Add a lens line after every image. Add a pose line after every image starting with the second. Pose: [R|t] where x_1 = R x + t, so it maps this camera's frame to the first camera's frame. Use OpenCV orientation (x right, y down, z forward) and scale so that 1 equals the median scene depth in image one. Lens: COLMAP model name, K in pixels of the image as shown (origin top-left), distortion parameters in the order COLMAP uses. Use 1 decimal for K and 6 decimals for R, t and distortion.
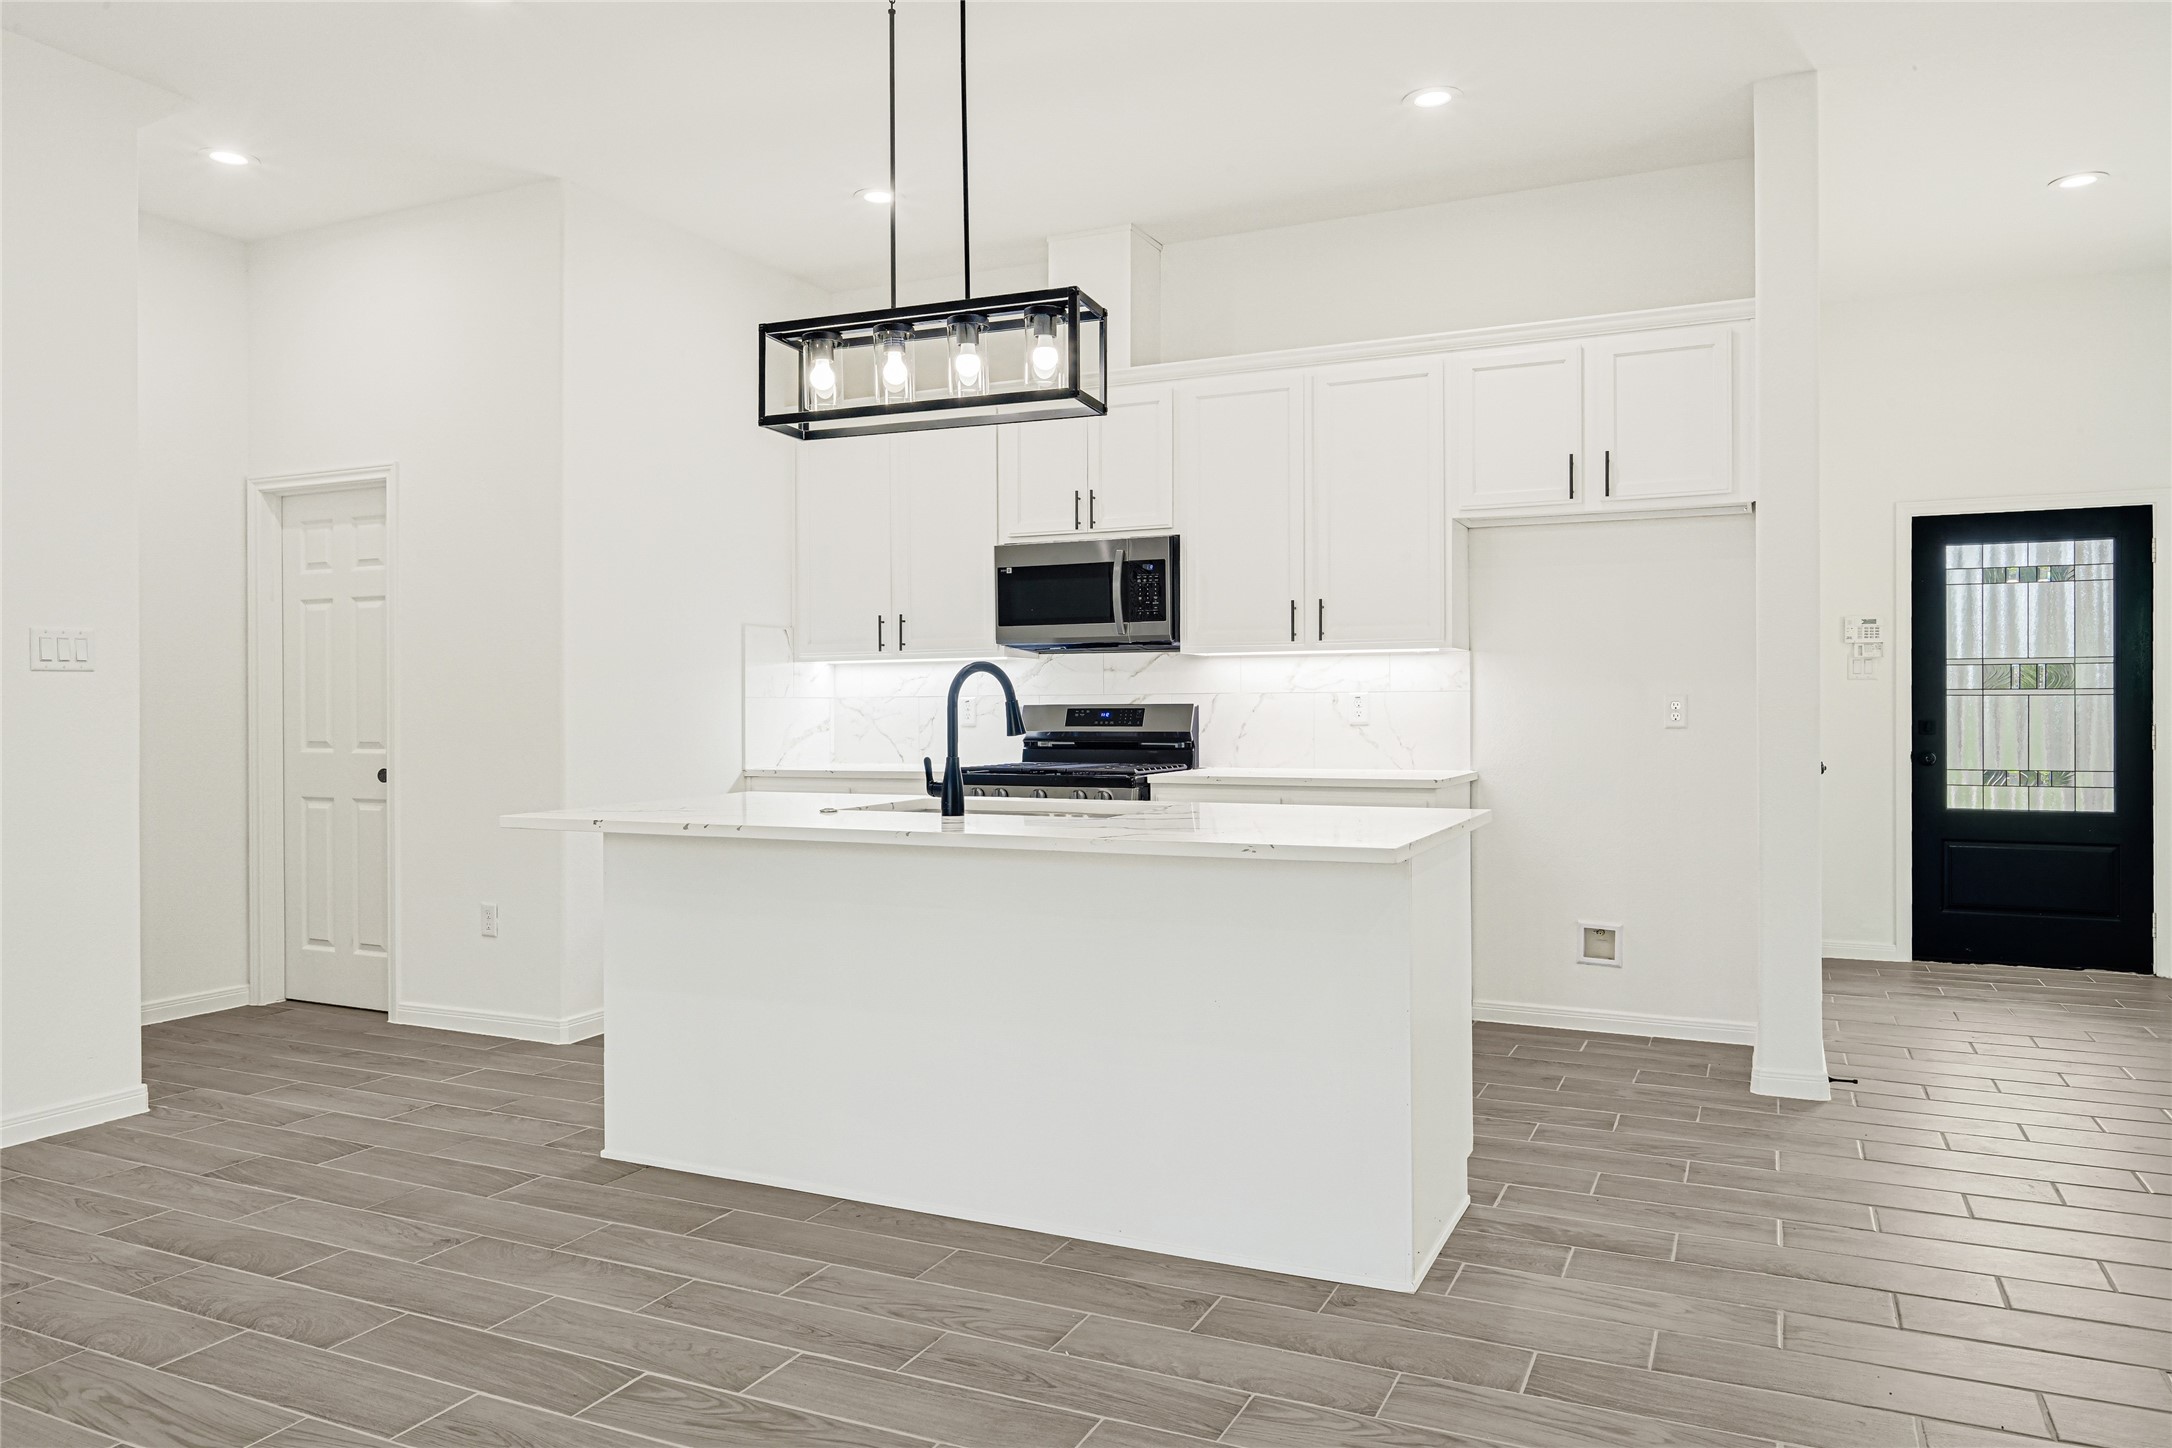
lens RADIAL K [[1463.2, 0, 1098.6], [0, 1463.2, 708.6], [0, 0, 1]] dist [-0.001017, 0.001380]
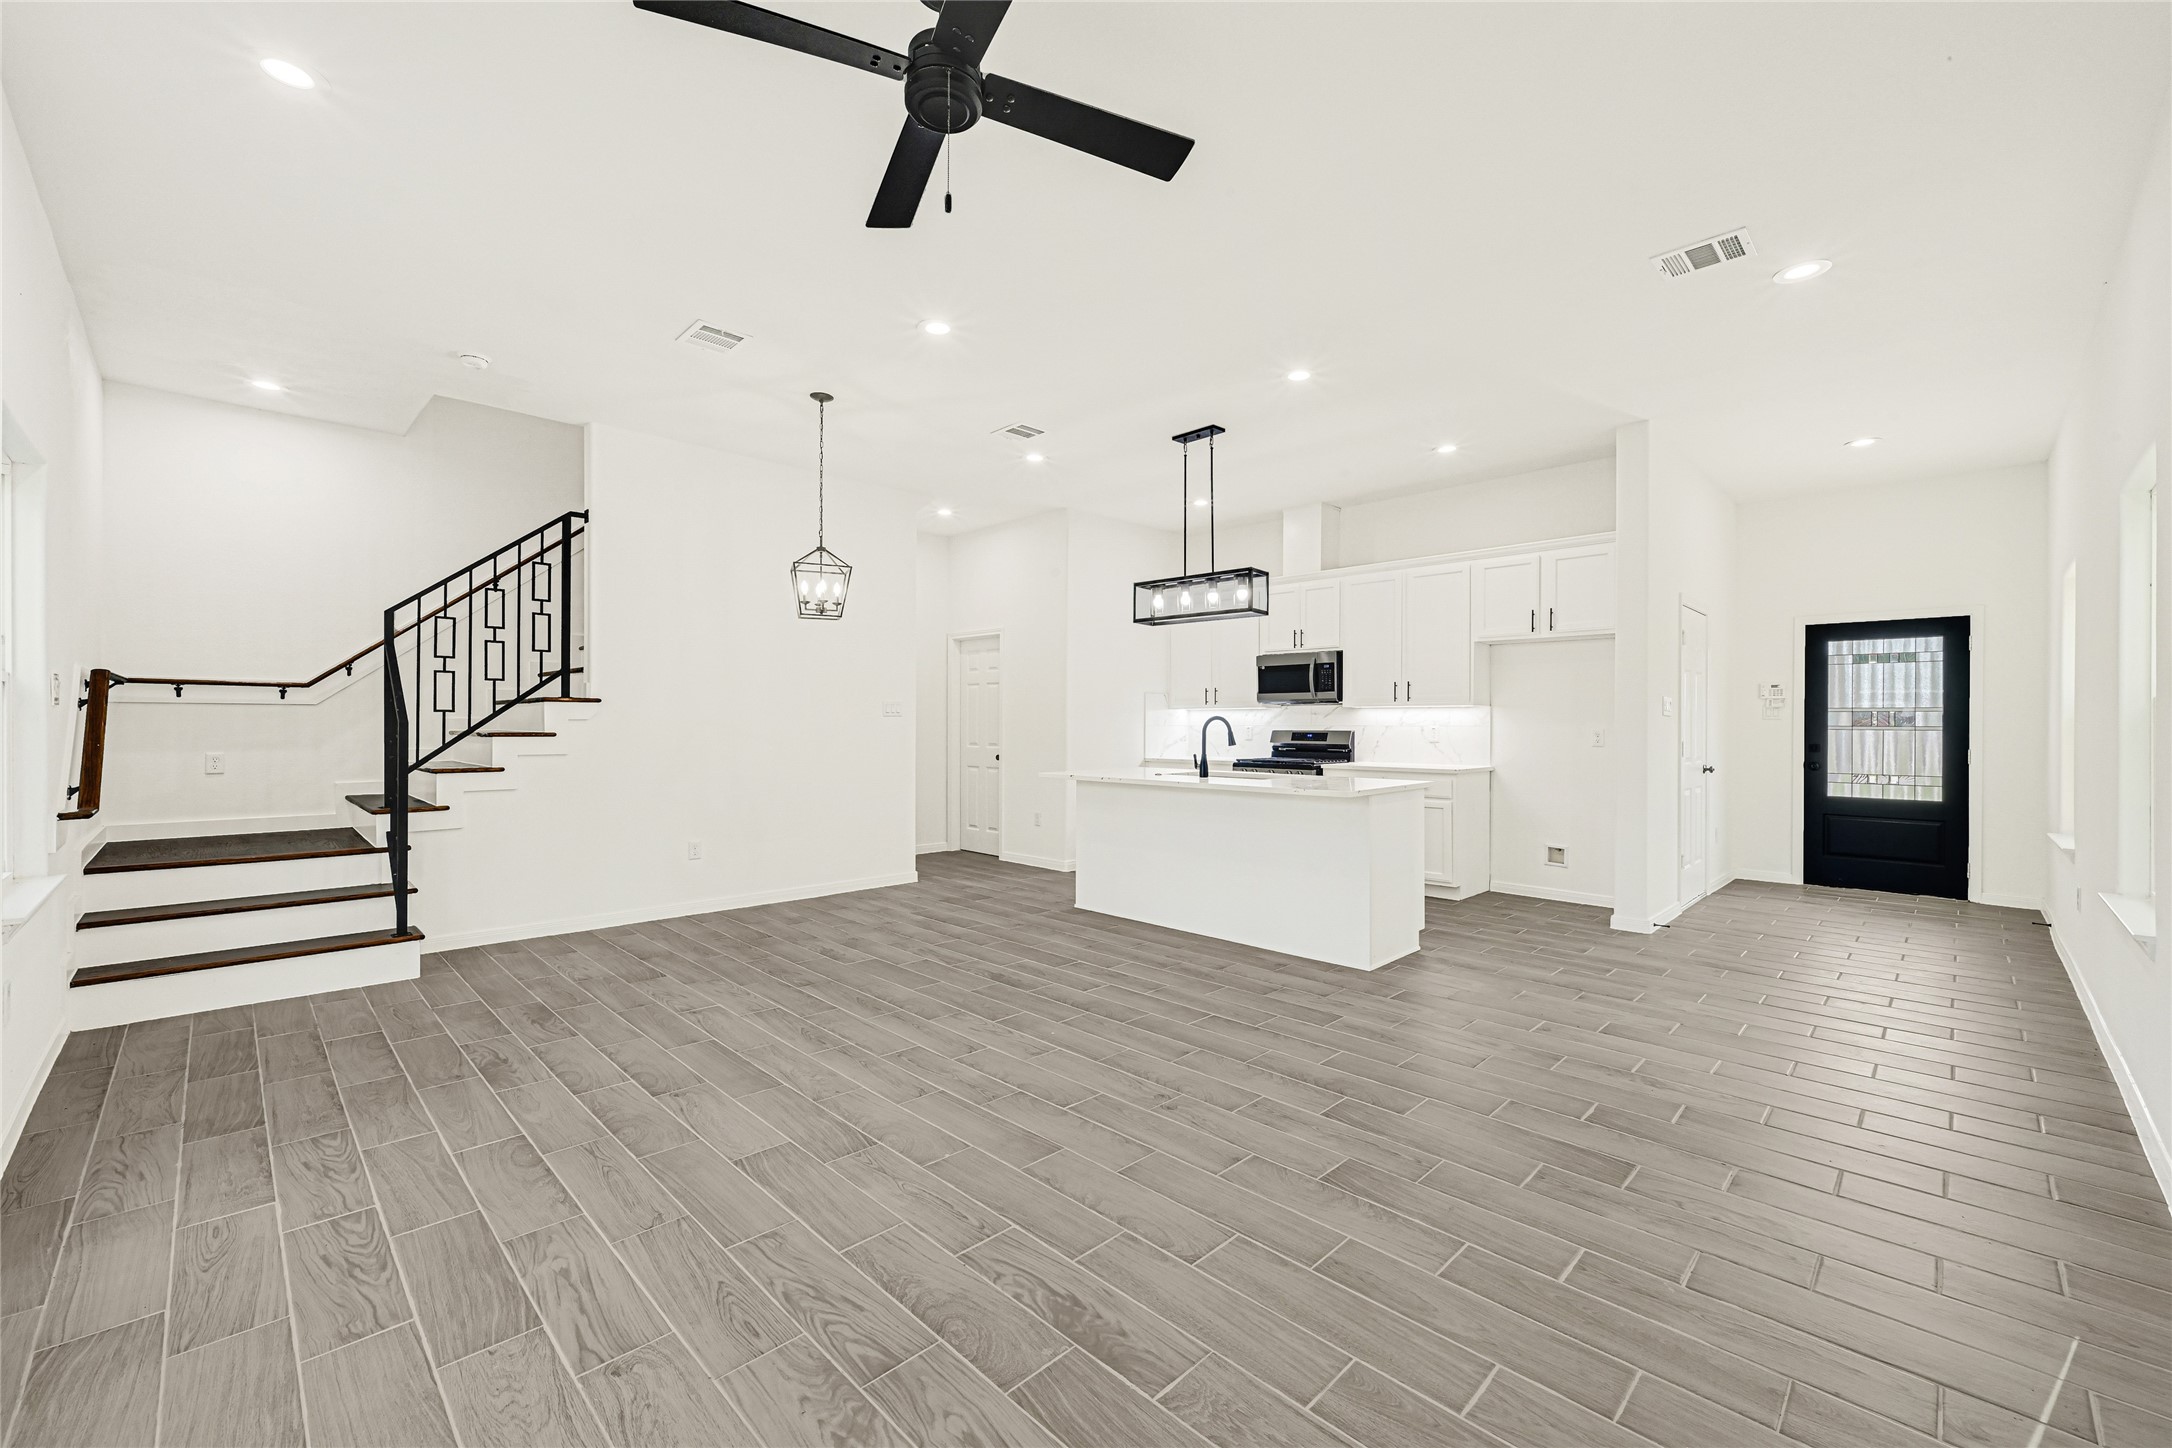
lens RADIAL K [[880.8, 0, 1088.4], [0, 880.8, 726.1], [0, 0, 1]] dist [0.001216, 0.000008]
pose [[0.939803, 0.008526, -0.341611, 0.146099], [-0.007865, 0.999964, 0.003320, -0.011660], [0.341627, -0.000433, 0.939836, -0.312222]]
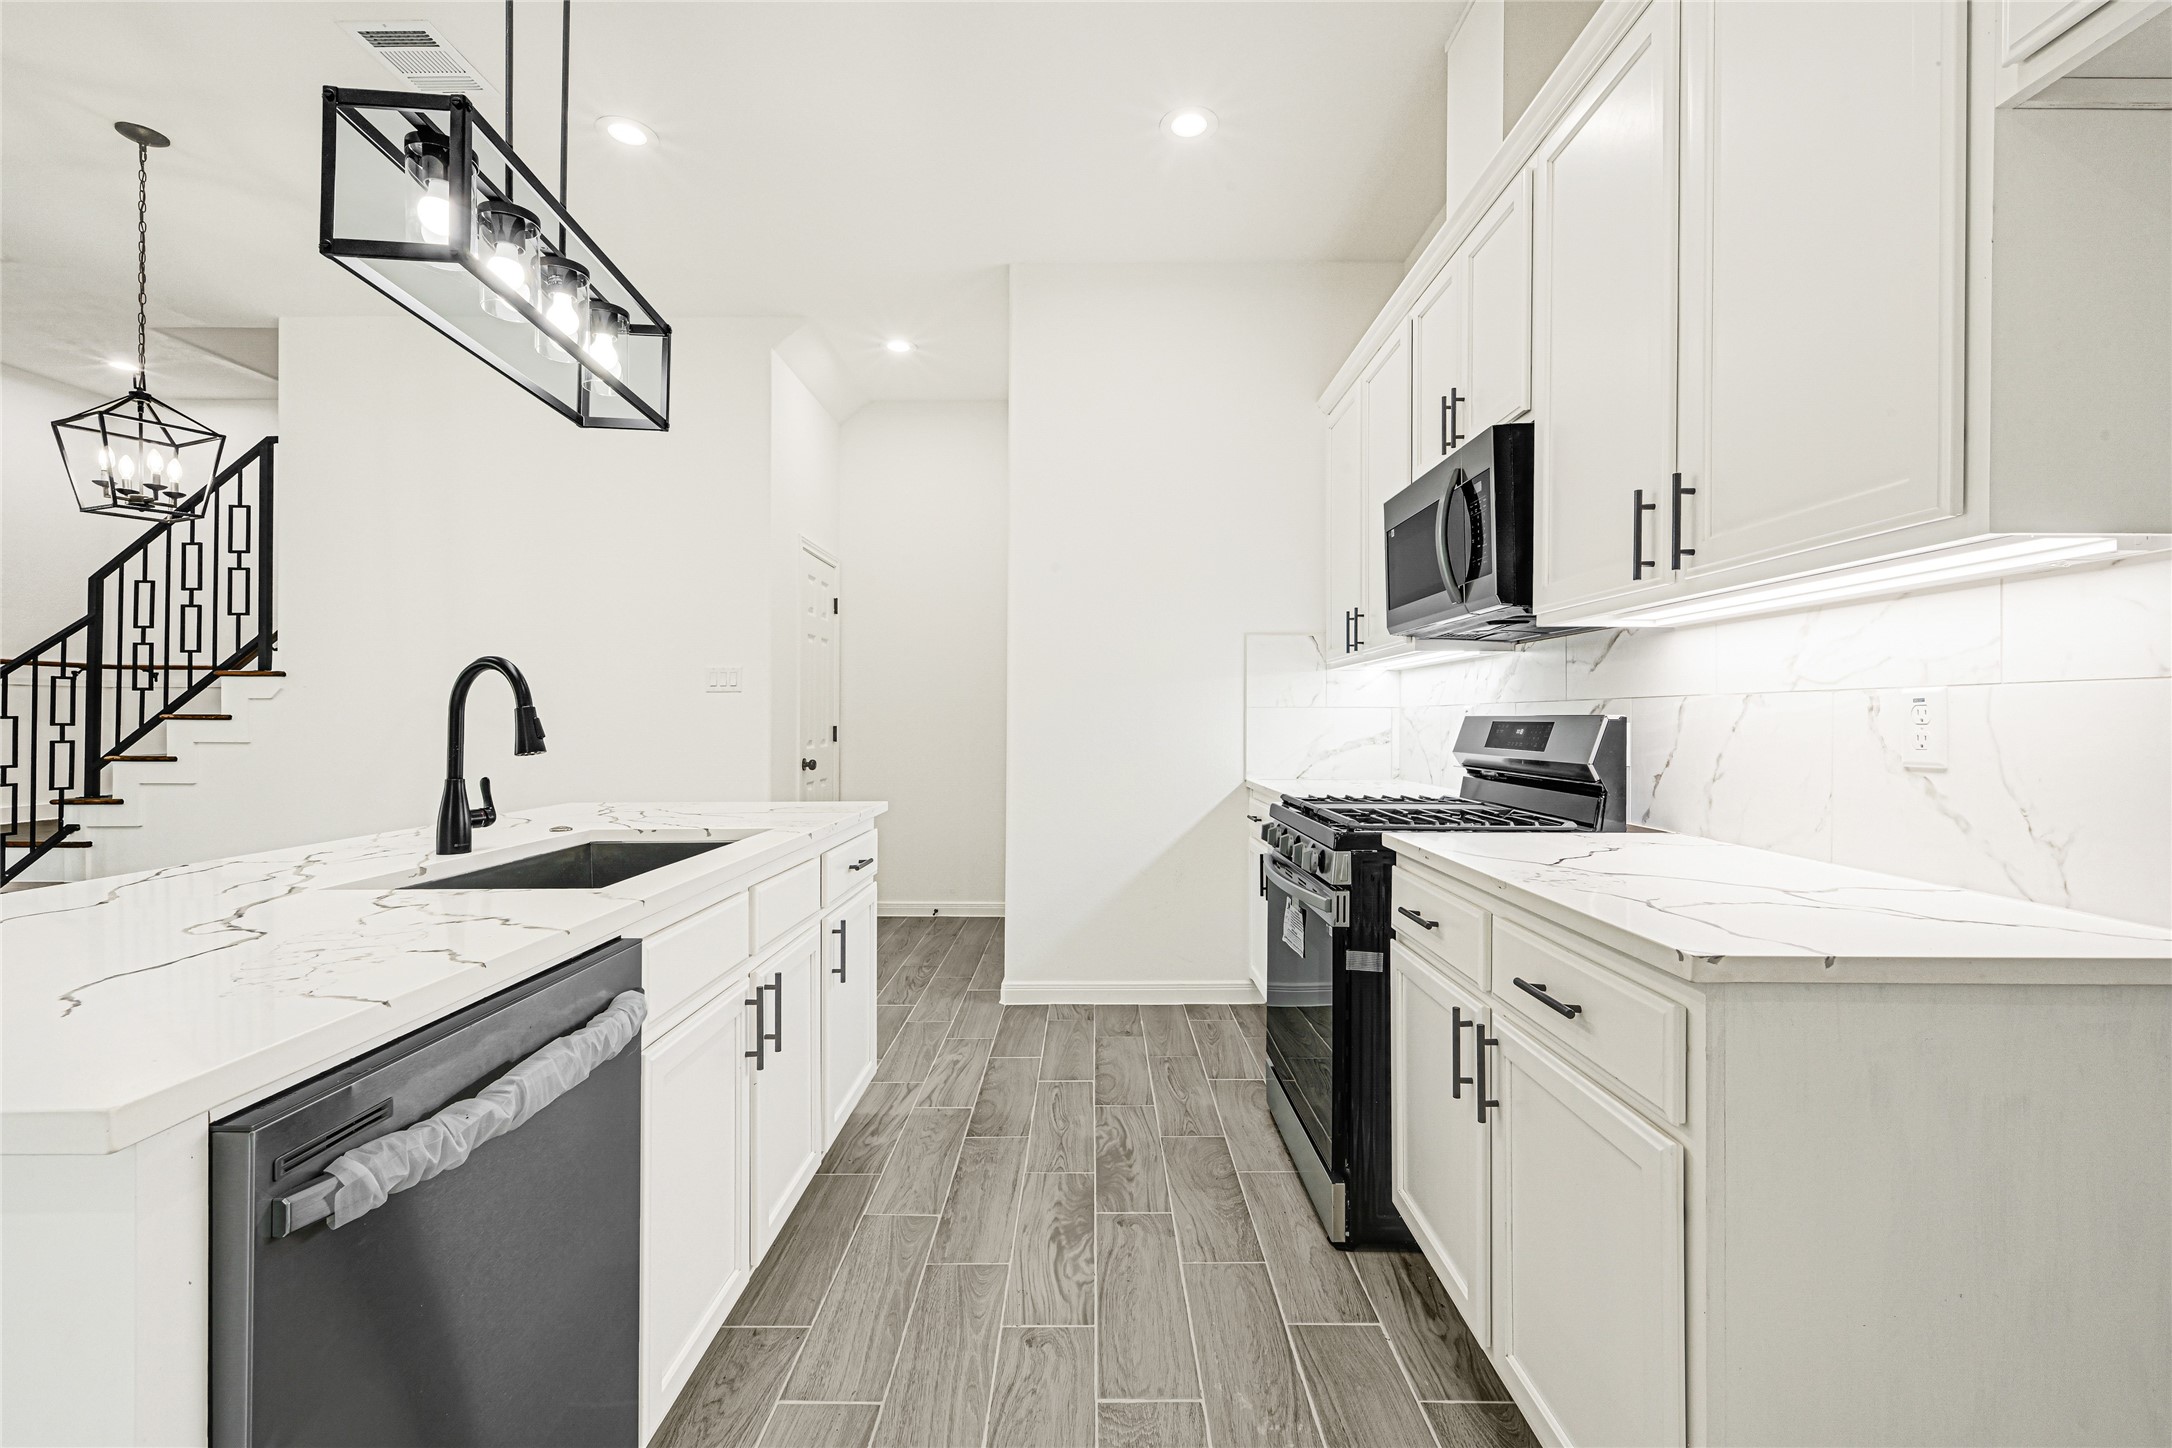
lens RADIAL K [[937.3, 0, 1092.5], [0, 937.3, 696.9], [0, 0, 1]] dist [0.002152, 0.000336]
pose [[0.417373, -0.013719, -0.908632, 0.318658], [-0.006453, 0.999816, -0.018059, -0.002915], [0.908712, 0.013401, 0.417208, 0.694513]]
